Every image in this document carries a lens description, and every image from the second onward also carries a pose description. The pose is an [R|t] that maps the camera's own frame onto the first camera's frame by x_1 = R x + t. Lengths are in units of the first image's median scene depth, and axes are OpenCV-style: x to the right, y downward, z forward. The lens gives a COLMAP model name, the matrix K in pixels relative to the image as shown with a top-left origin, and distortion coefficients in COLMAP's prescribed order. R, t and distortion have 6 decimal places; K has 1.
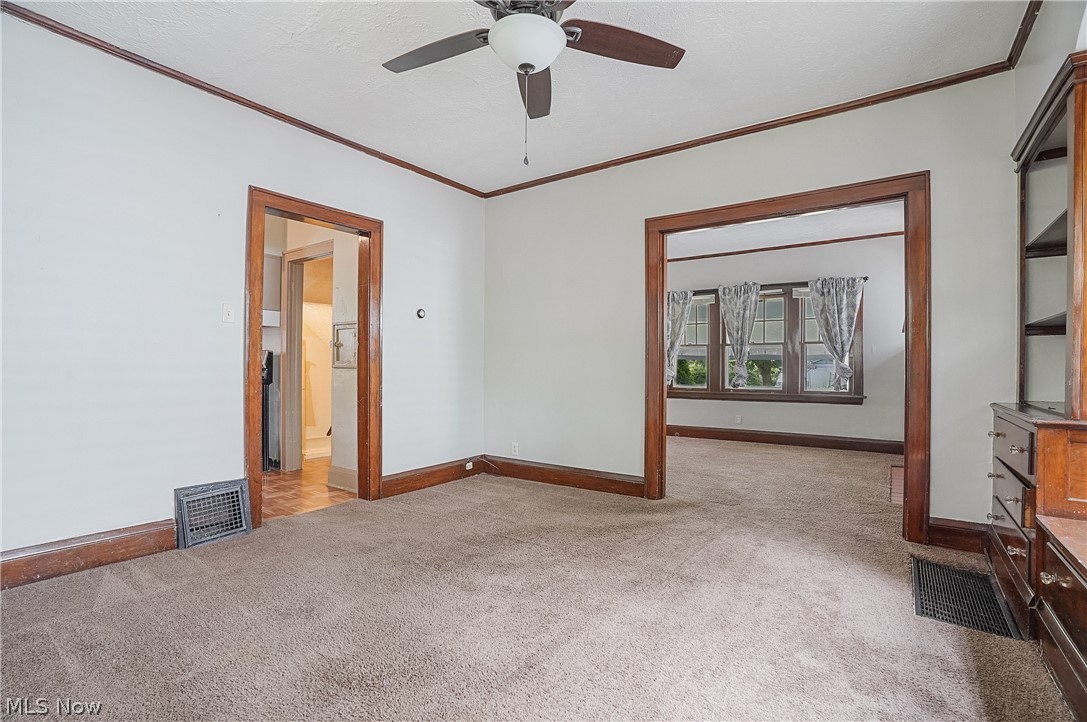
lens RADIAL K [[517.0, 0, 539.5], [0, 517.0, 362.9], [0, 0, 1]] dist [-0.003624, 0.000079]
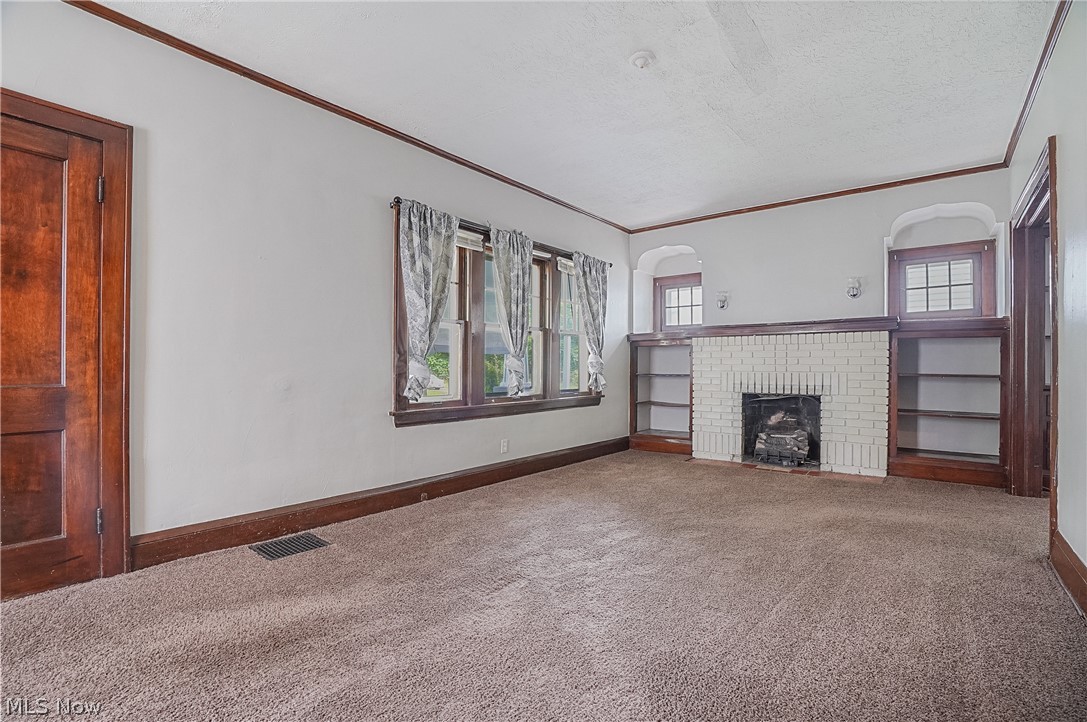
lens RADIAL K [[527.7, 0, 546.9], [0, 527.7, 366.1], [0, 0, 1]] dist [0.000436, 0.000218]
pose [[0.014019, -0.000621, 0.999902, -0.270736], [-0.008178, 0.999966, 0.000735, 0.012833], [-0.999868, -0.008187, 0.014014, 0.996273]]
